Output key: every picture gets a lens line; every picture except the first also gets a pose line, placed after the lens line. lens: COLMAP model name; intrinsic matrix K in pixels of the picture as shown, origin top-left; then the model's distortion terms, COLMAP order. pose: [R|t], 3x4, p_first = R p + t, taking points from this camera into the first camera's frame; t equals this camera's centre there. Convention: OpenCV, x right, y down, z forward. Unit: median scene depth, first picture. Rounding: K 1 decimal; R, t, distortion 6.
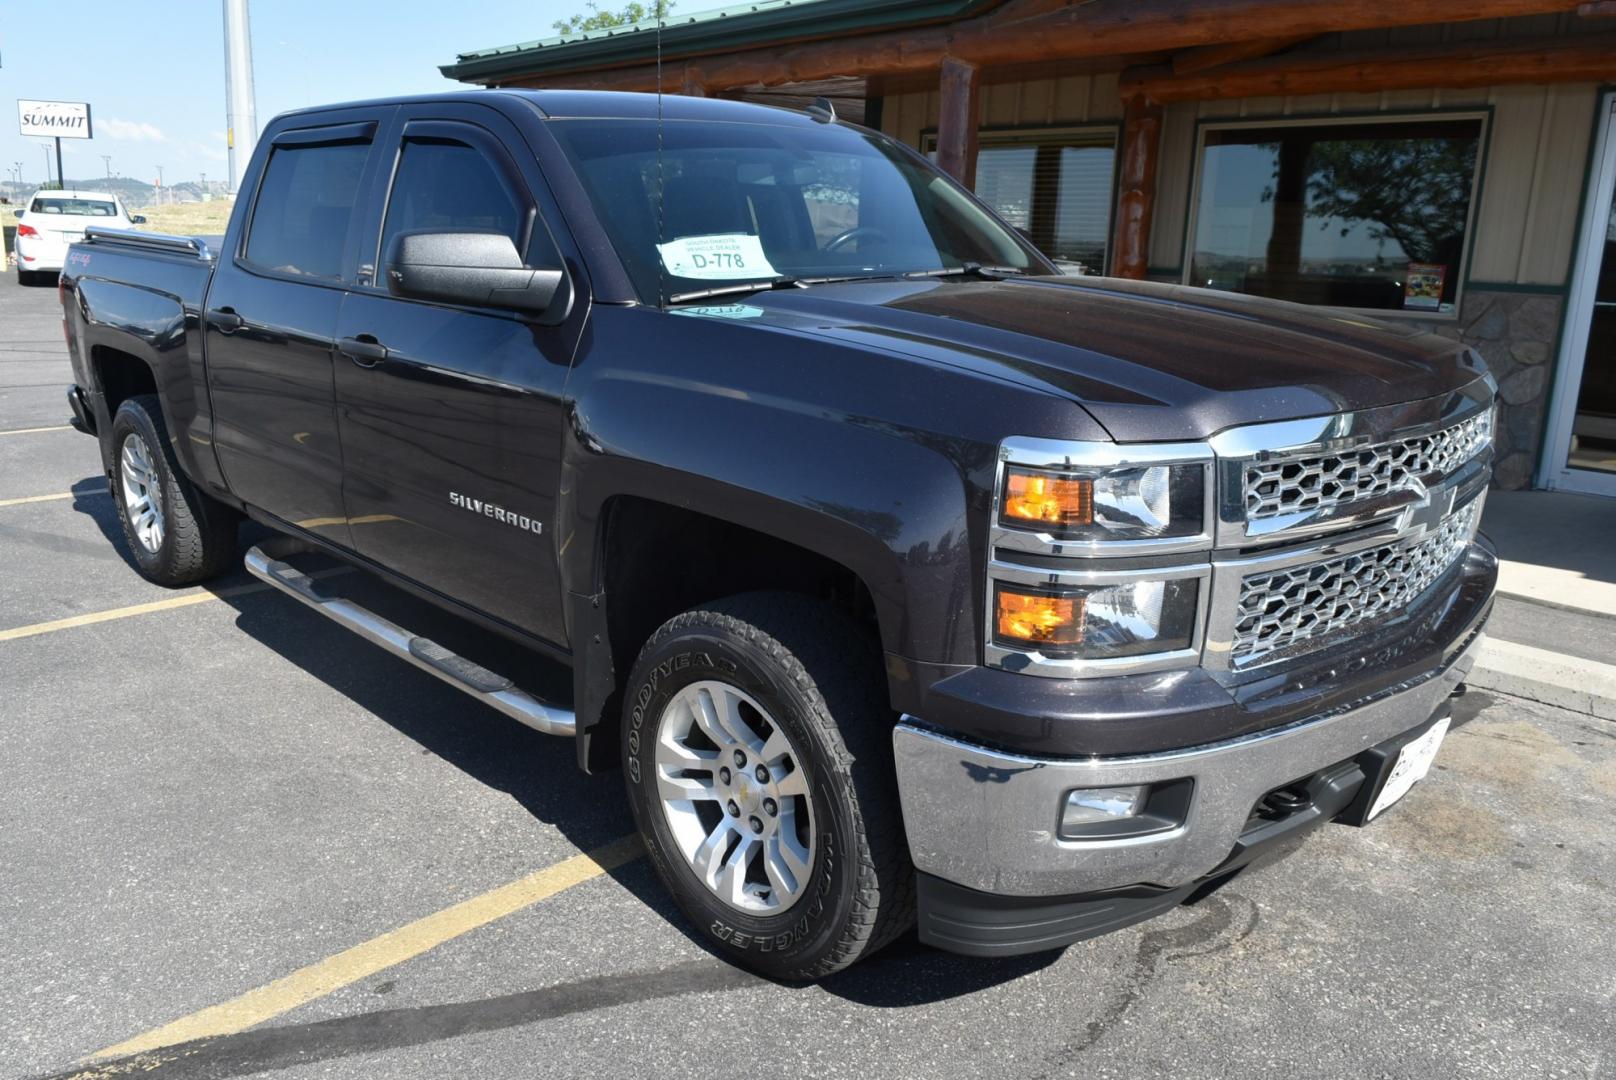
lens RADIAL K [[1250.6, 0, 808.0], [0, 1250.6, 540.0], [0, 0, 1]] dist [-0.020403, 0.003971]
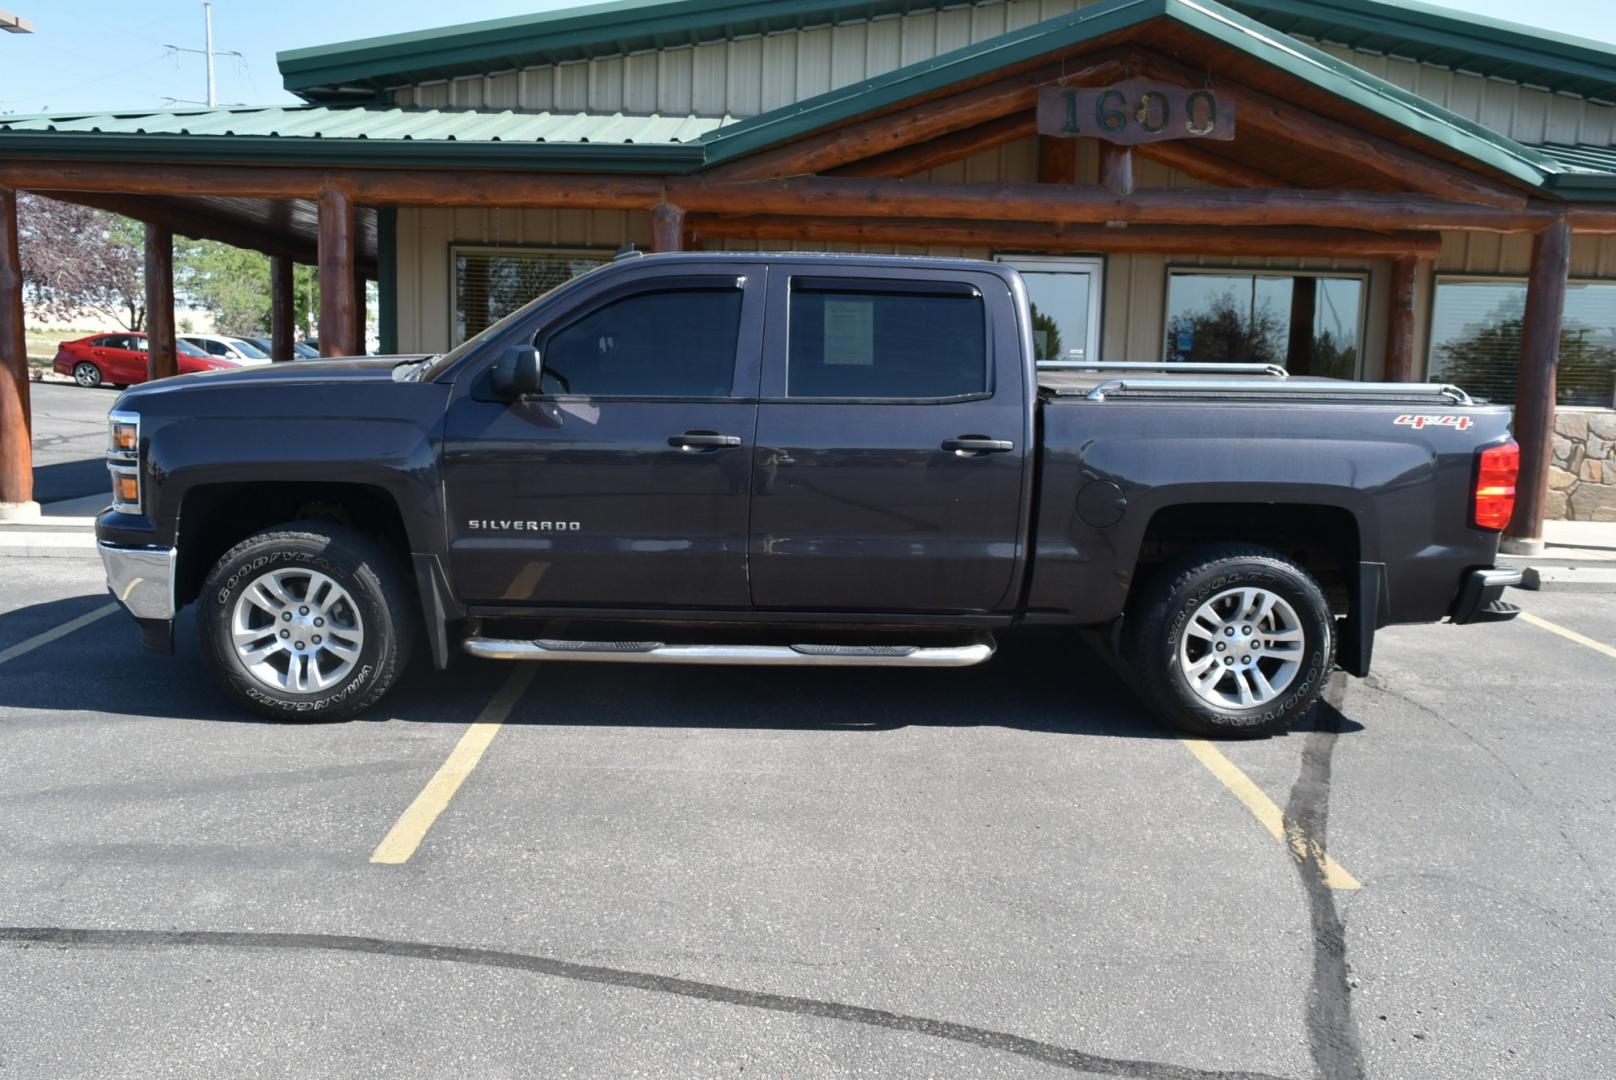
lens RADIAL K [[1246.1, 0, 808.0], [0, 1246.1, 540.0], [0, 0, 1]] dist [-0.018419, 0.001973]
pose [[0.681457, -0.119838, 0.721980, -1.265071], [0.164797, 0.986294, 0.008163, -0.067757], [-0.713063, 0.113418, 0.691866, 0.123369]]
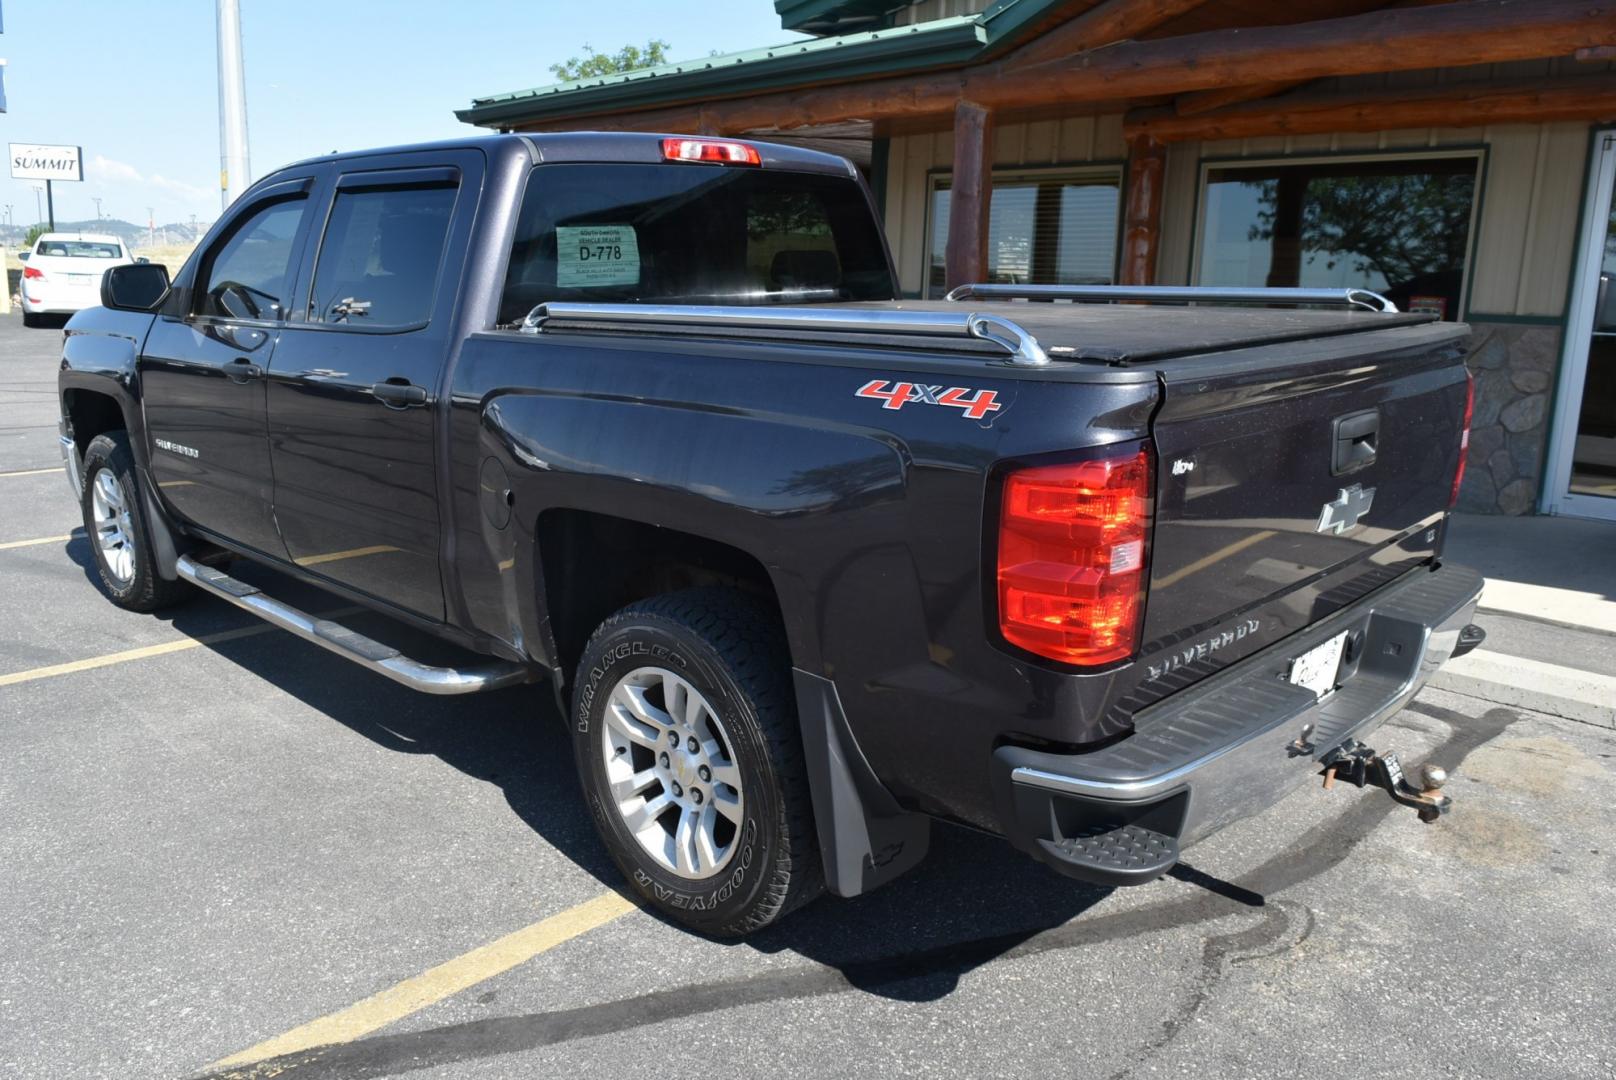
lens RADIAL K [[1249.2, 0, 808.0], [0, 1249.2, 540.0], [0, 0, 1]] dist [-0.018288, 0.001281]
pose [[0.999917, -0.008994, 0.009228, -0.048280], [0.009246, 0.999574, -0.027677, 0.005379], [-0.008975, 0.027760, 0.999574, -0.032986]]
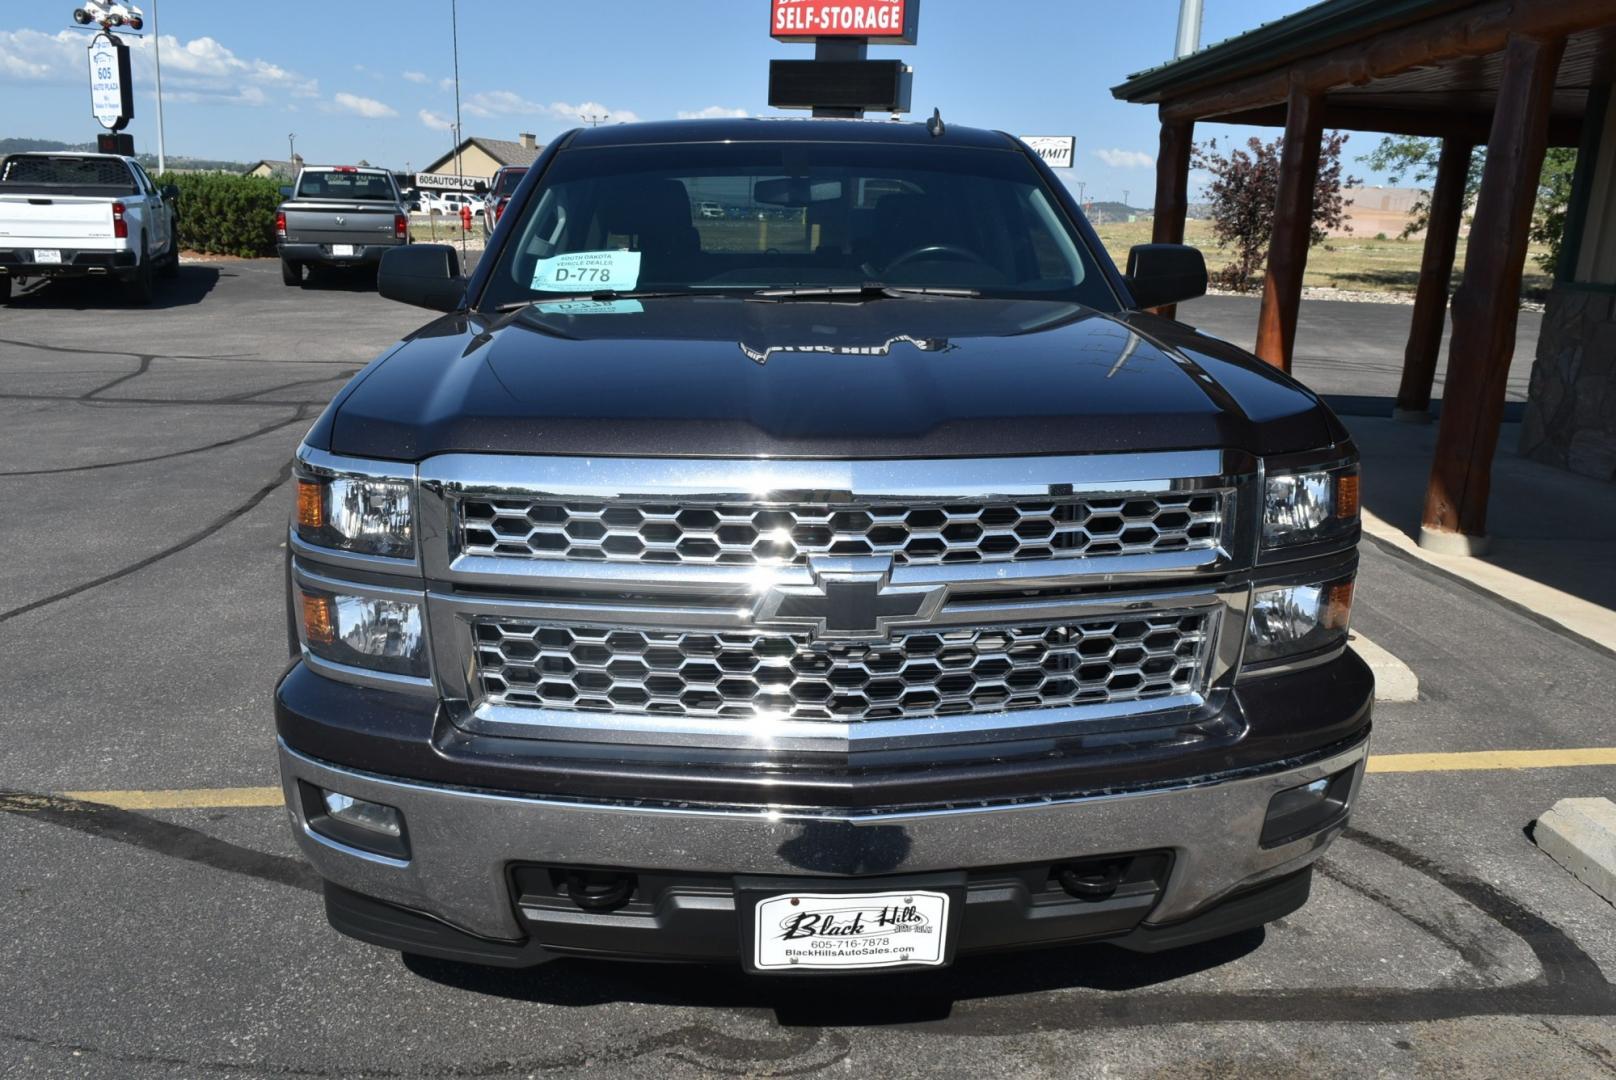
lens RADIAL K [[1250.6, 0, 808.0], [0, 1250.6, 540.0], [0, 0, 1]] dist [-0.020403, 0.003971]
pose [[0.748390, 0.150439, -0.645972, 0.584391], [-0.160263, 0.986094, 0.043976, -0.055814], [0.643605, 0.070614, 0.762093, 0.233217]]
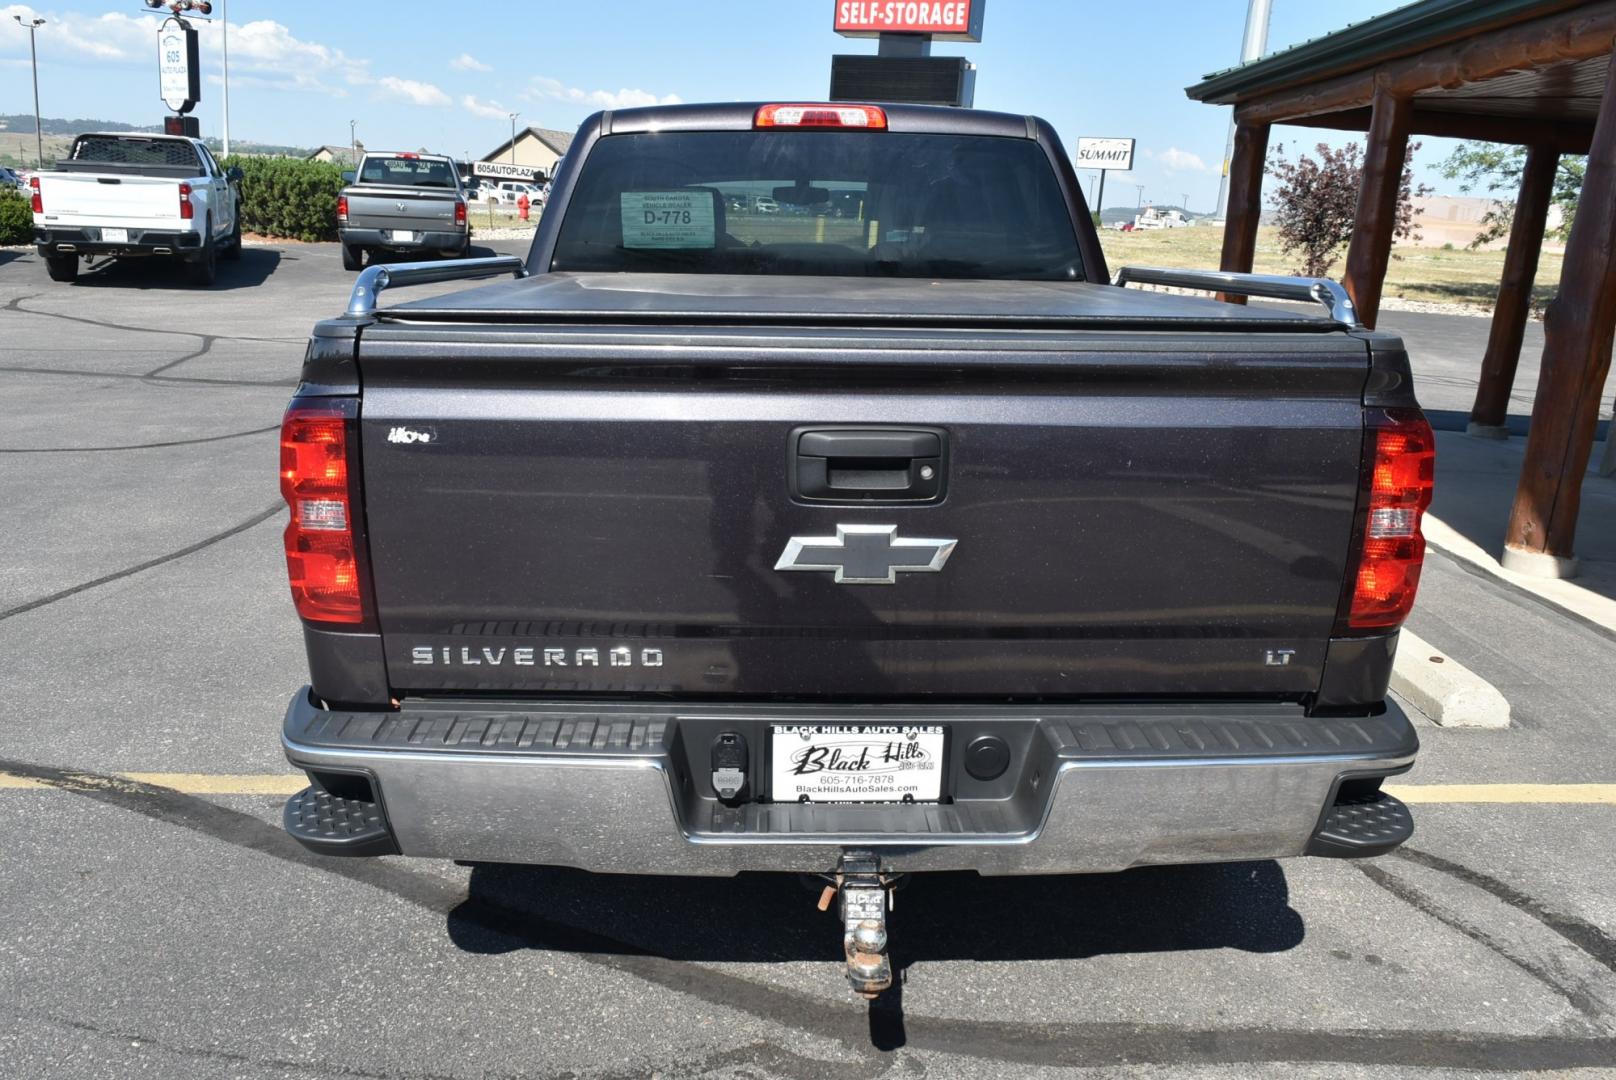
lens RADIAL K [[1252.9, 0, 808.0], [0, 1252.9, 540.0], [0, 0, 1]] dist [-0.018806, -0.000589]
pose [[0.720799, 0.174191, -0.670900, 0.553487], [-0.188778, 0.980653, 0.051796, -0.052854], [0.666942, 0.089316, 0.739737, 0.235548]]
